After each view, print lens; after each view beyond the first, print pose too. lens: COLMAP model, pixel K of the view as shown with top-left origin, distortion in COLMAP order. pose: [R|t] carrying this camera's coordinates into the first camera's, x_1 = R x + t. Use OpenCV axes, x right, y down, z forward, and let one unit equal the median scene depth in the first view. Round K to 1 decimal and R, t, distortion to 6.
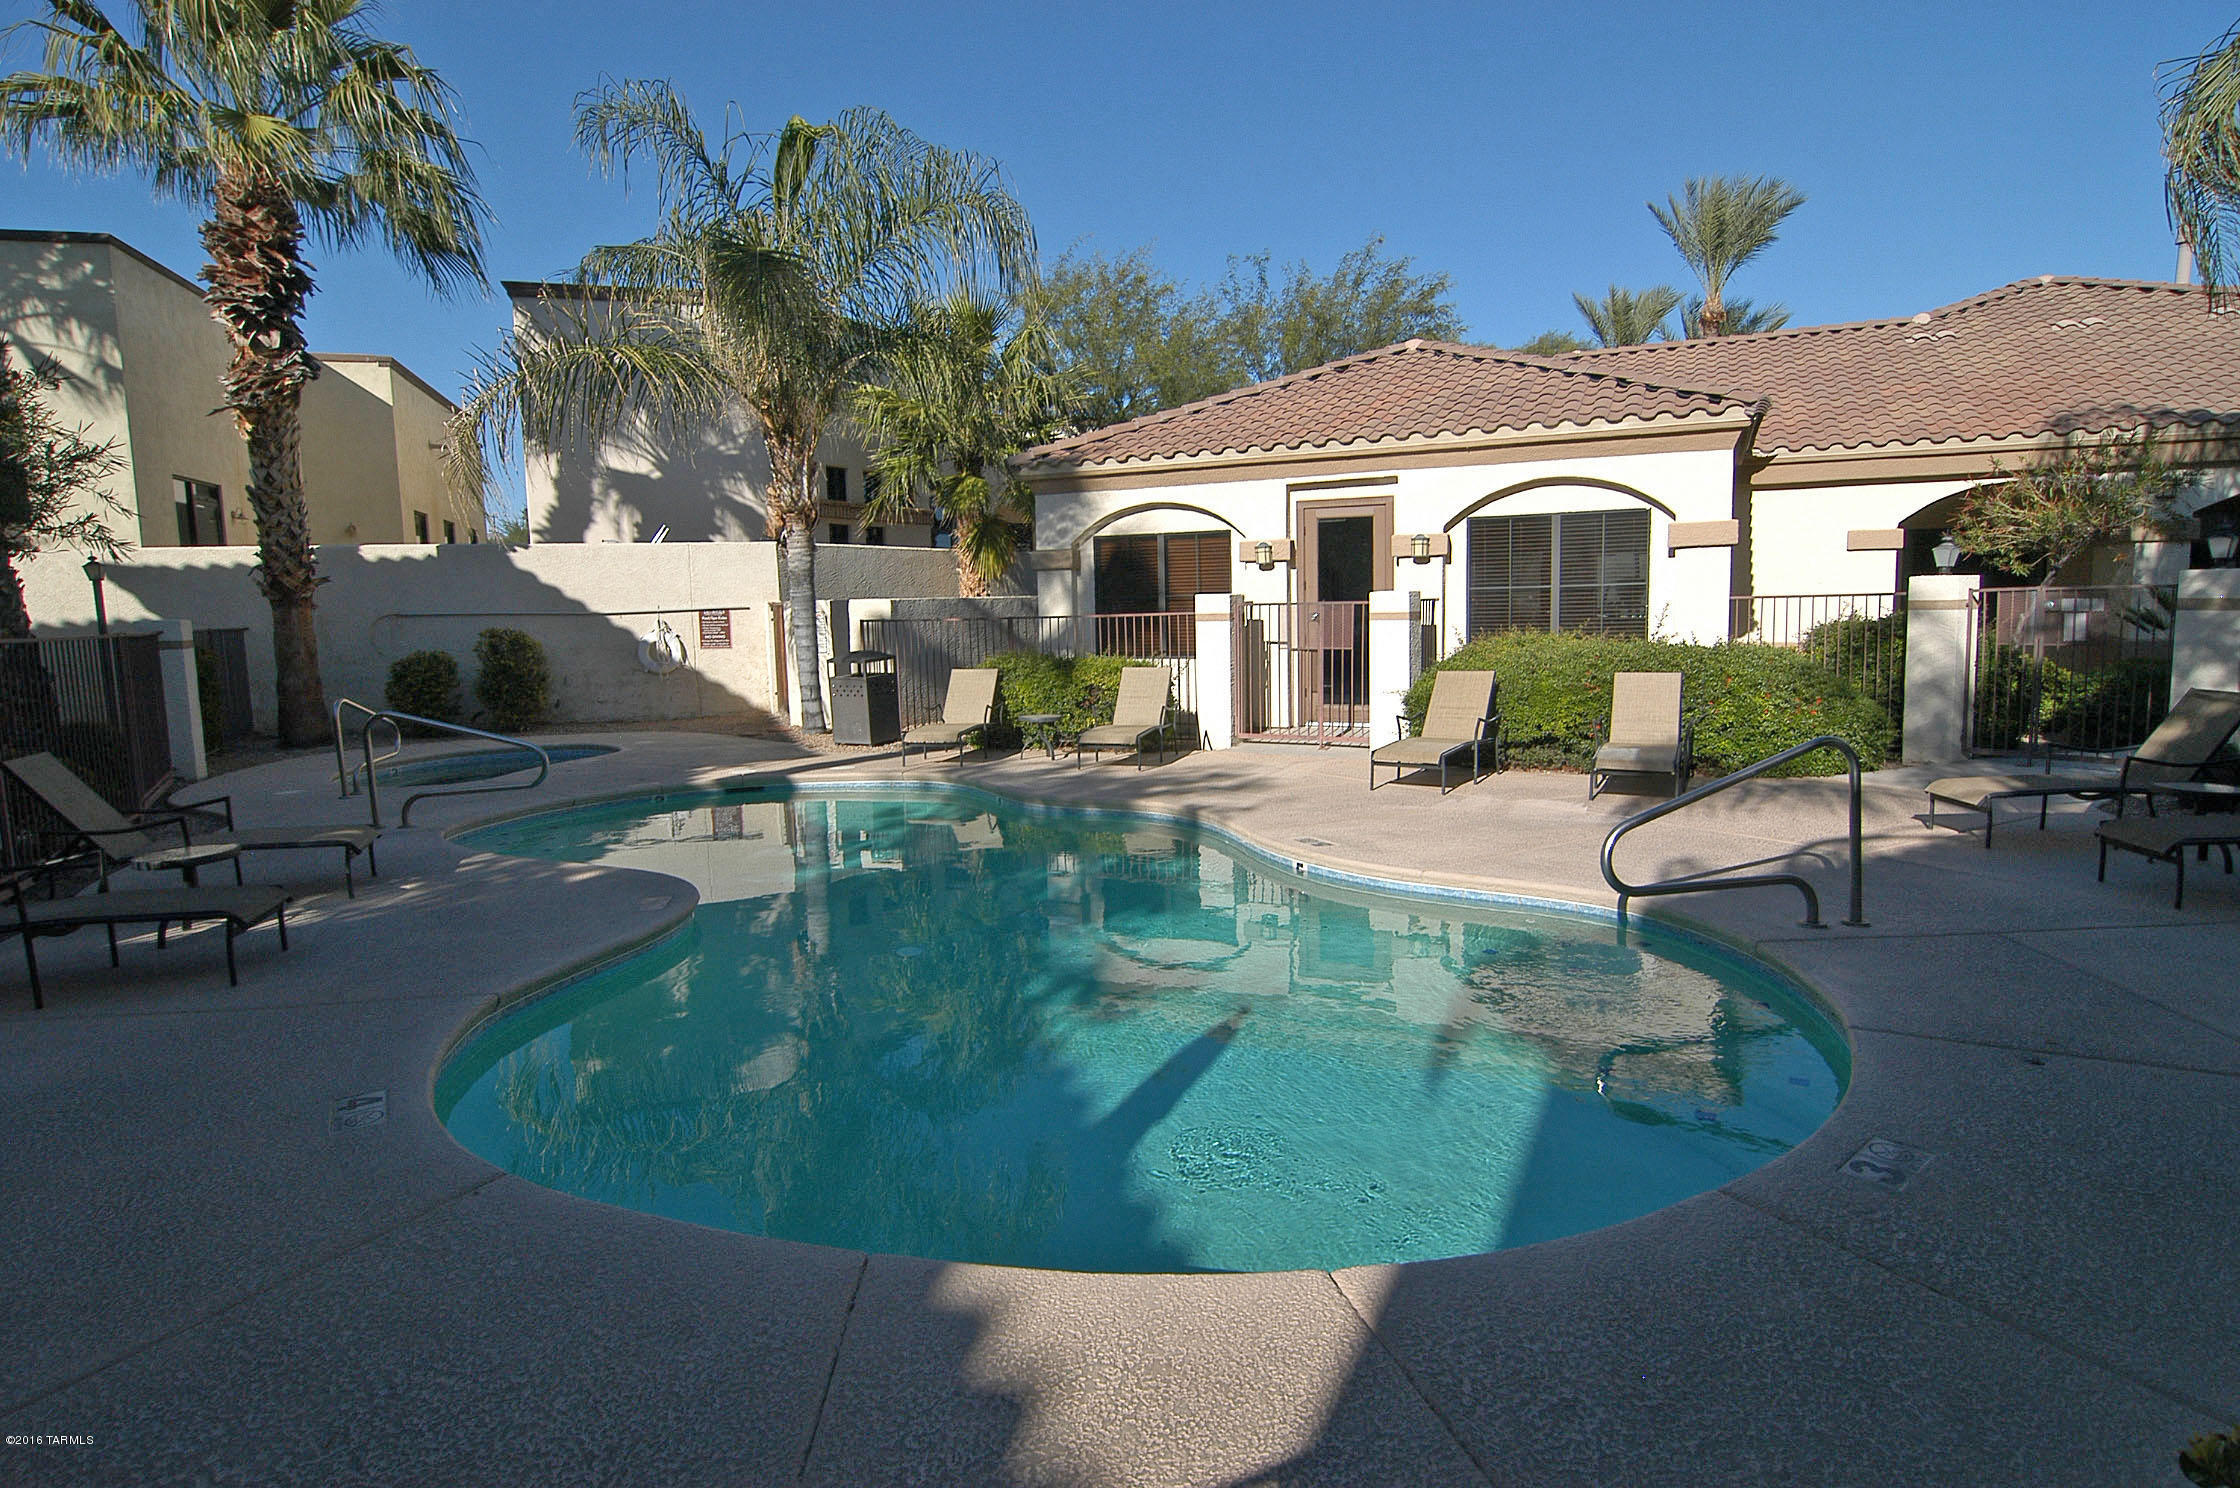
lens RADIAL K [[1203.6, 0, 1137.1], [0, 1203.6, 741.4], [0, 0, 1]] dist [-0.017267, -0.006481]
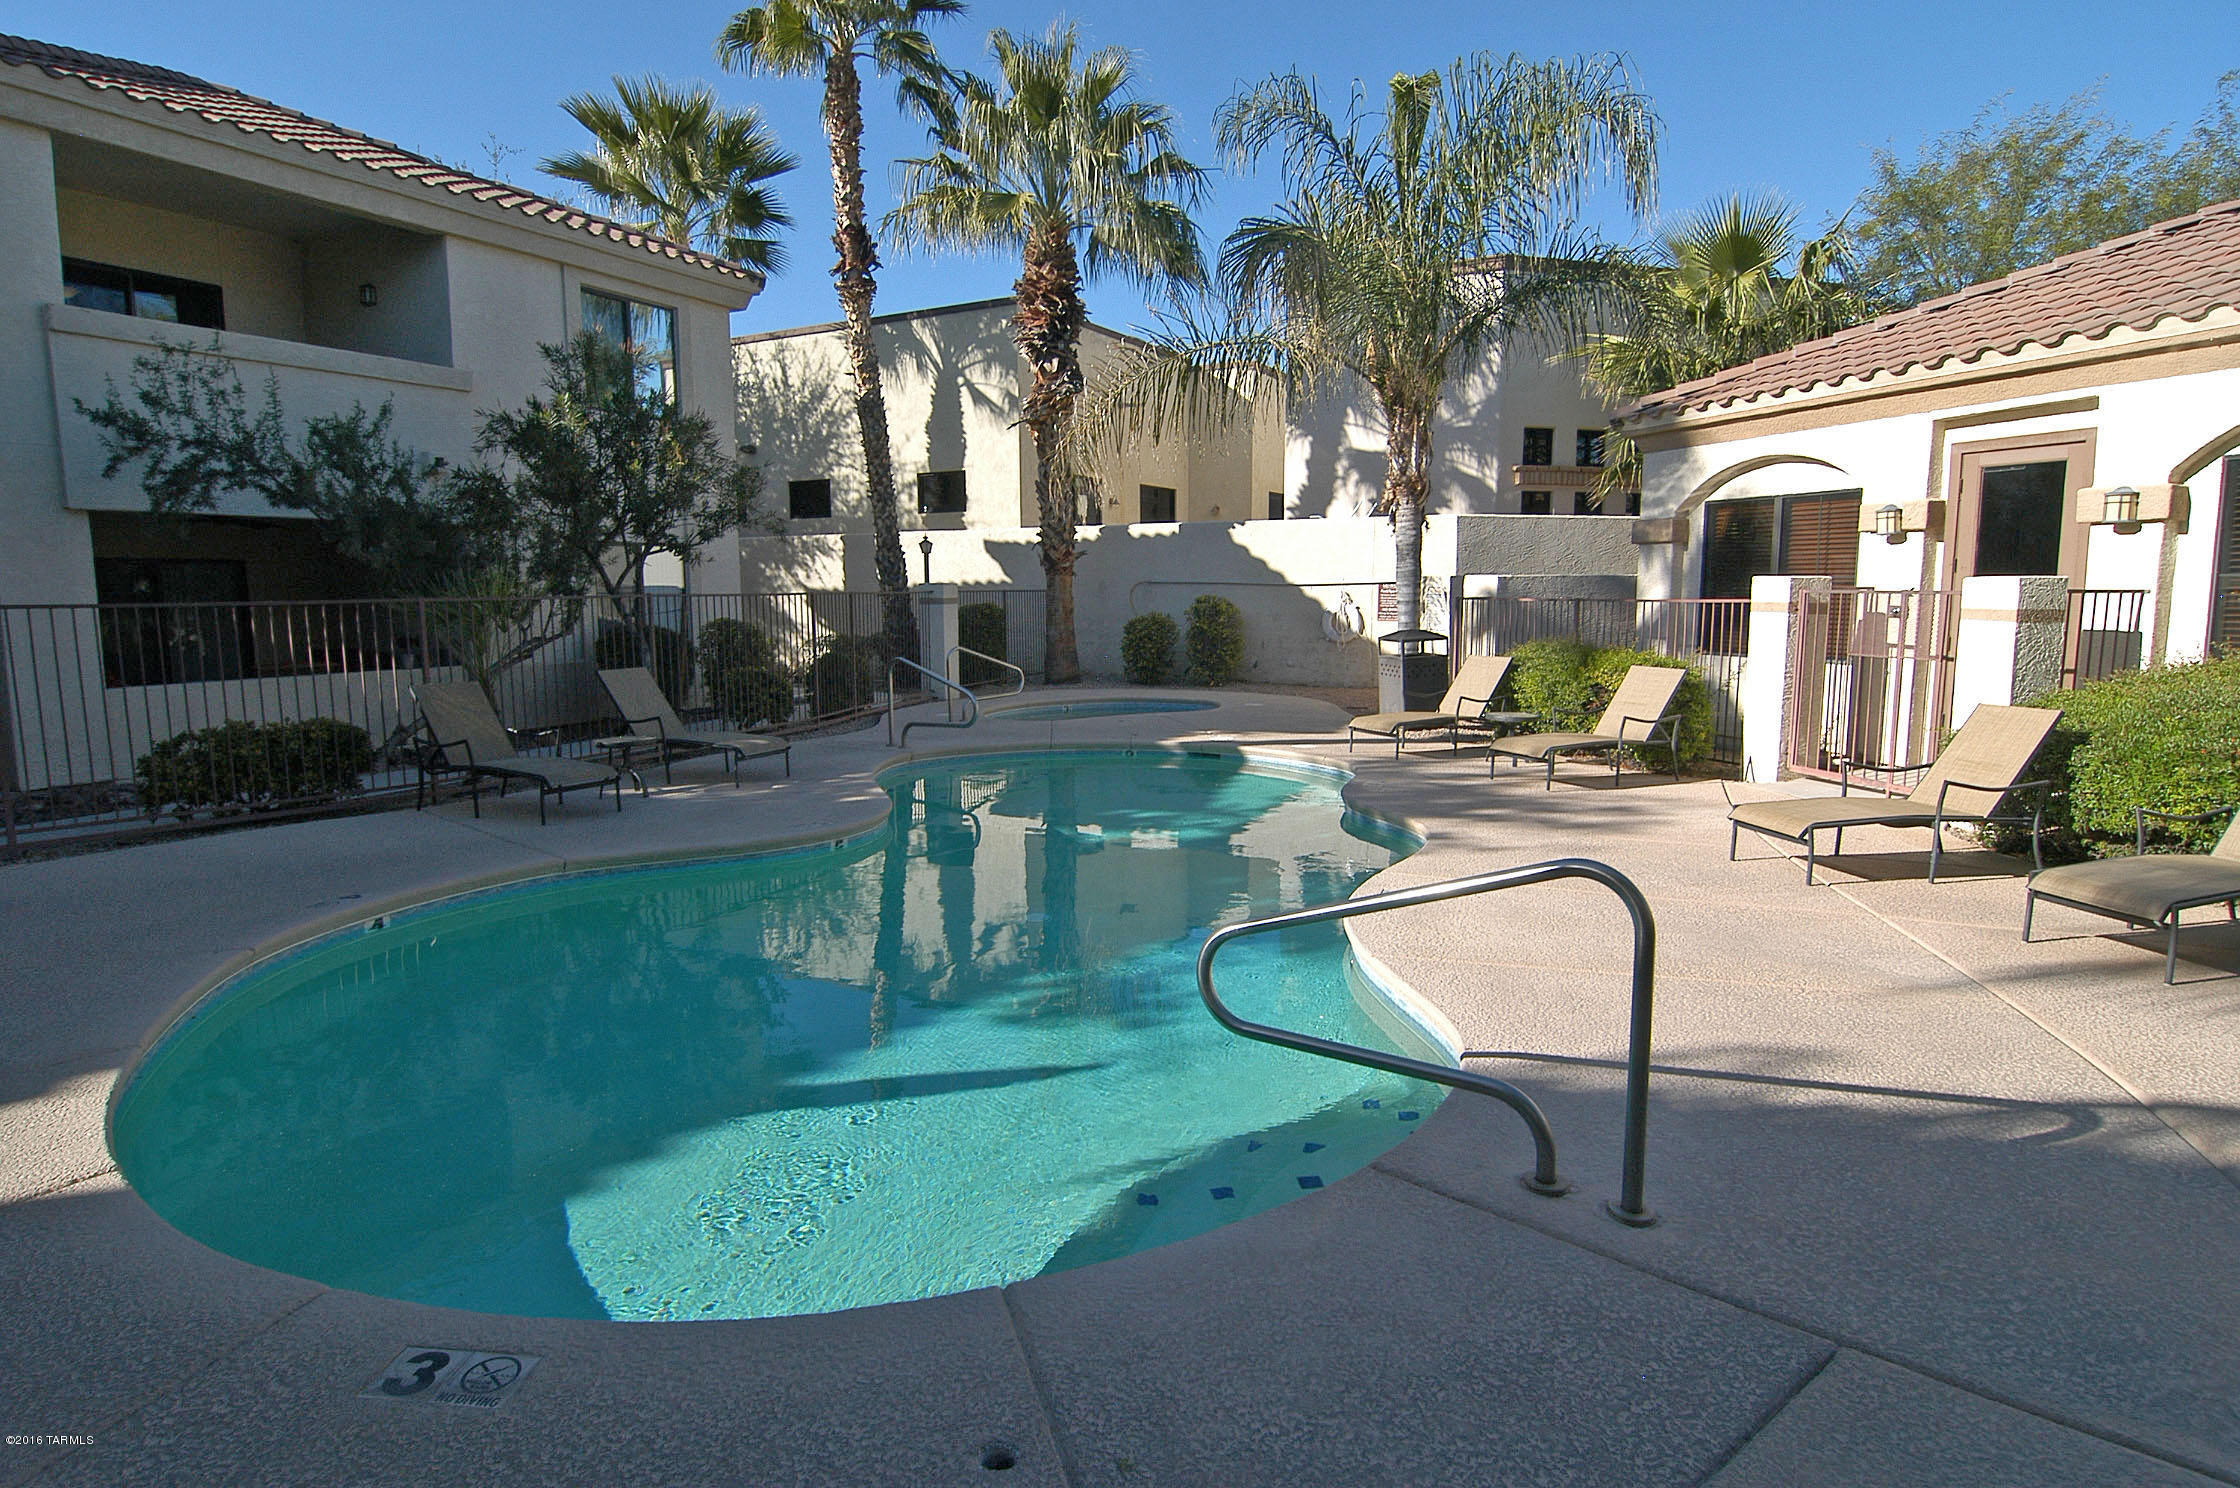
lens RADIAL K [[1203.6, 0, 1125.5], [0, 1203.6, 748.4], [0, 0, 1]] dist [-0.017267, -0.006481]
pose [[0.674869, 0.117439, -0.728533, 0.306157], [-0.094026, 0.992893, 0.072954, -0.028068], [0.731923, 0.019267, 0.681115, 0.172714]]
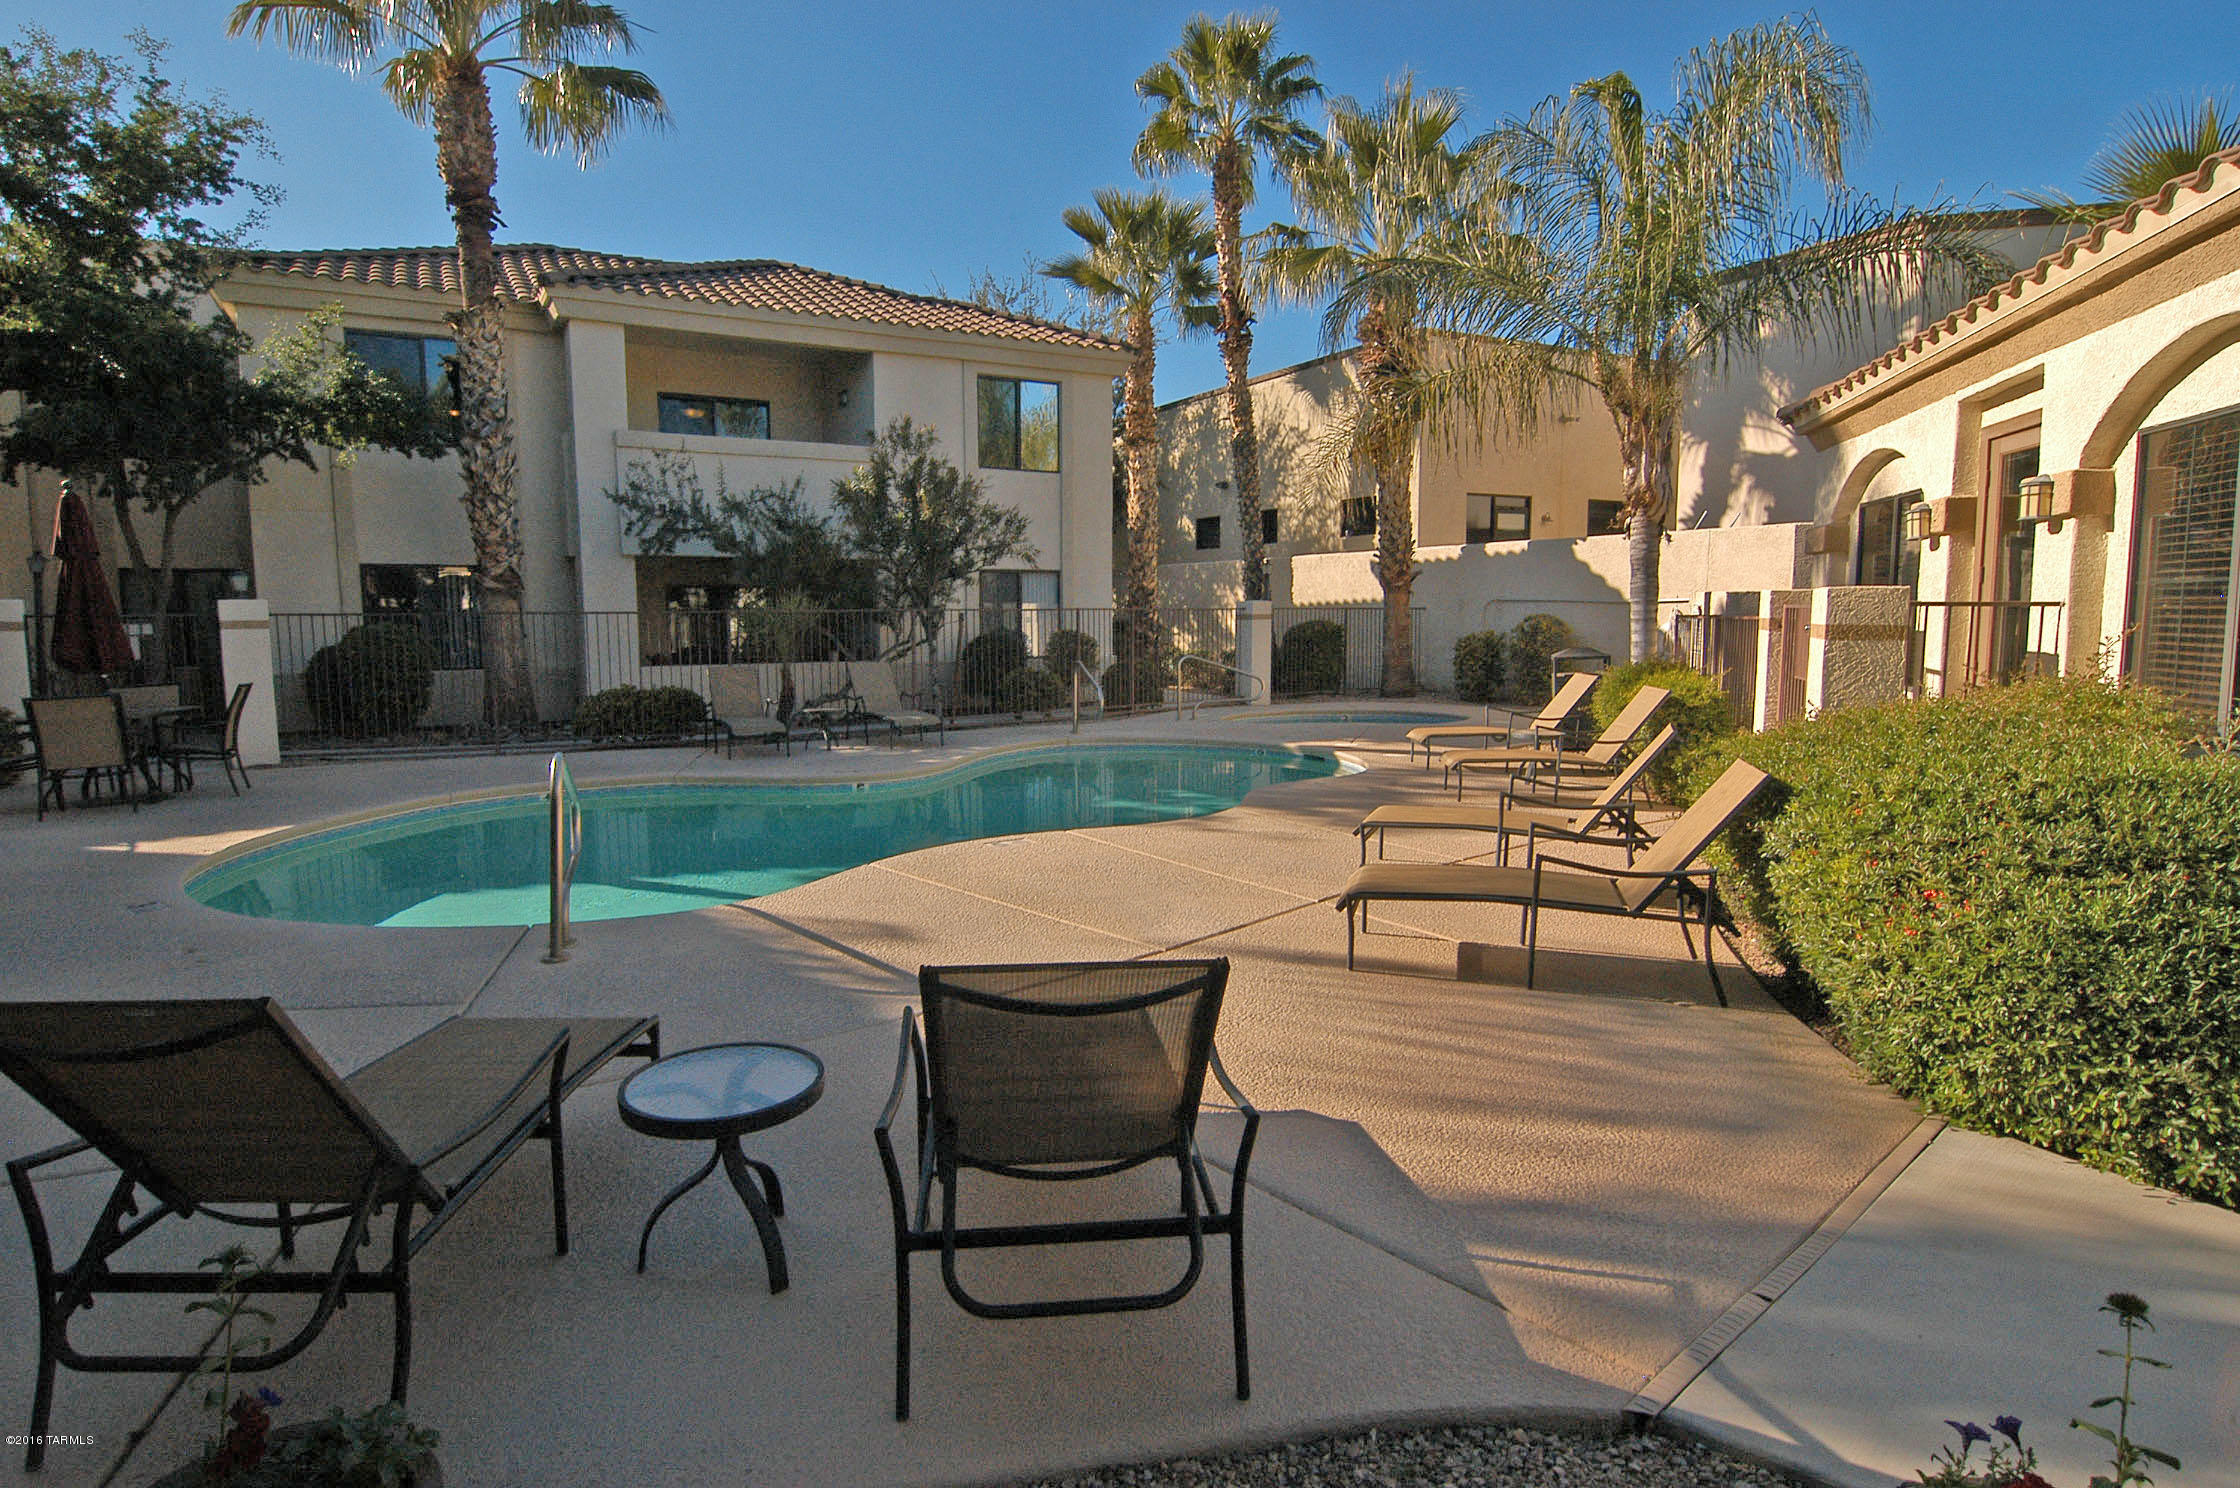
lens RADIAL K [[1203.6, 0, 1109.3], [0, 1203.6, 733.1], [0, 0, 1]] dist [-0.017267, -0.006481]
pose [[0.163077, 0.122183, -0.979019, 0.584059], [-0.111191, 0.988256, 0.104814, -0.062598], [0.980328, 0.091765, 0.174747, 0.461354]]
